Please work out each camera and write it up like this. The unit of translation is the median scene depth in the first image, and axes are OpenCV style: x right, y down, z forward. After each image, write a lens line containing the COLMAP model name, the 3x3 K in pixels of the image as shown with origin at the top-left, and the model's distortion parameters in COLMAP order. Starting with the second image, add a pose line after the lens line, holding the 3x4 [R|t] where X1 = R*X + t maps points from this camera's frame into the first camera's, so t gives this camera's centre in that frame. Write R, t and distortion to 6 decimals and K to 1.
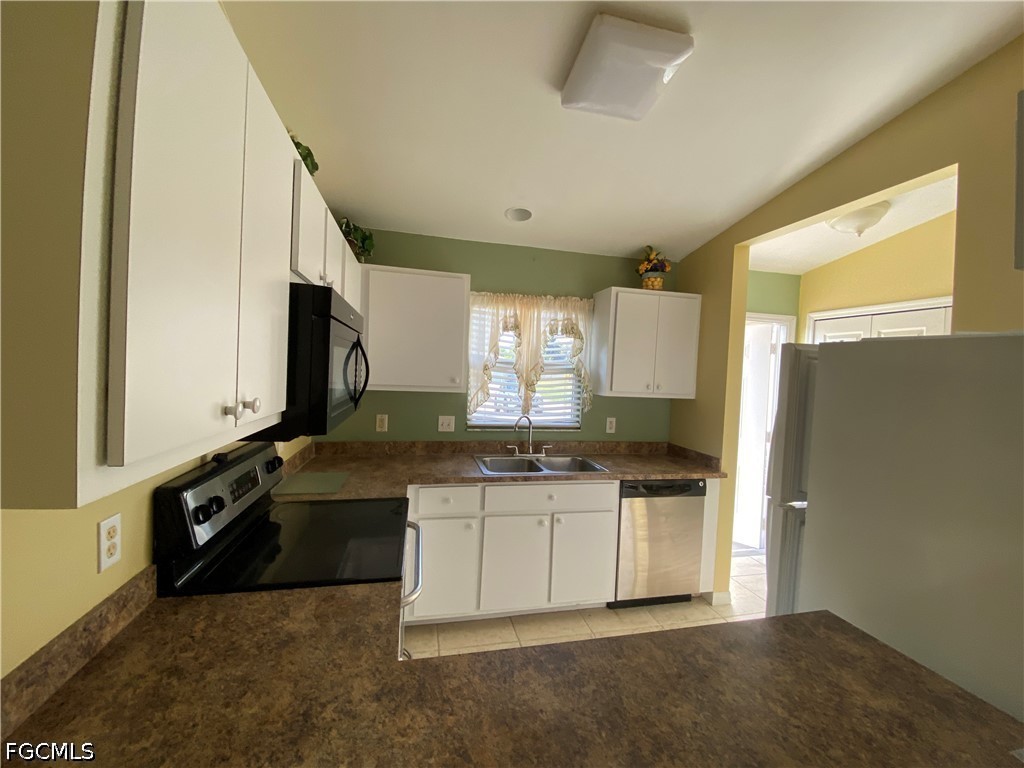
lens RADIAL K [[418.3, 0, 519.3], [0, 418.3, 384.3], [0, 0, 1]] dist [0.000357, -0.000207]
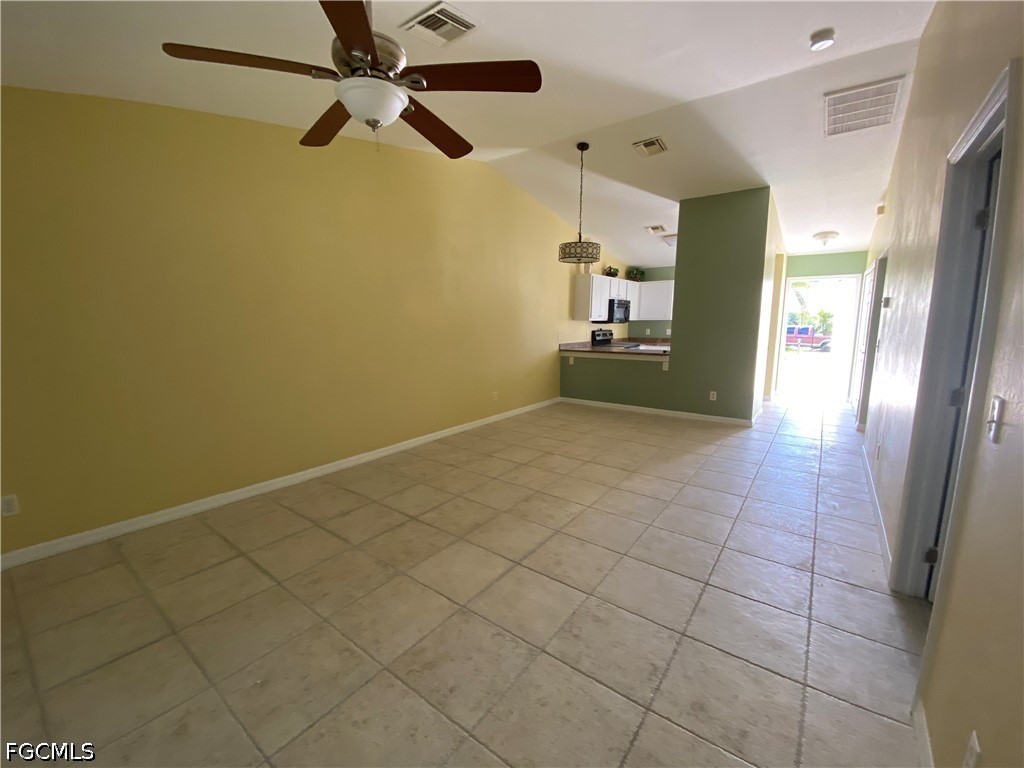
lens RADIAL K [[417.5, 0, 504.0], [0, 417.5, 387.3], [0, 0, 1]] dist [-0.000763, -0.008284]
pose [[0.617838, 0.082952, -0.781918, 1.381887], [0.000957, 0.994340, 0.106244, 0.166998], [0.786305, -0.066390, 0.614261, -1.660975]]
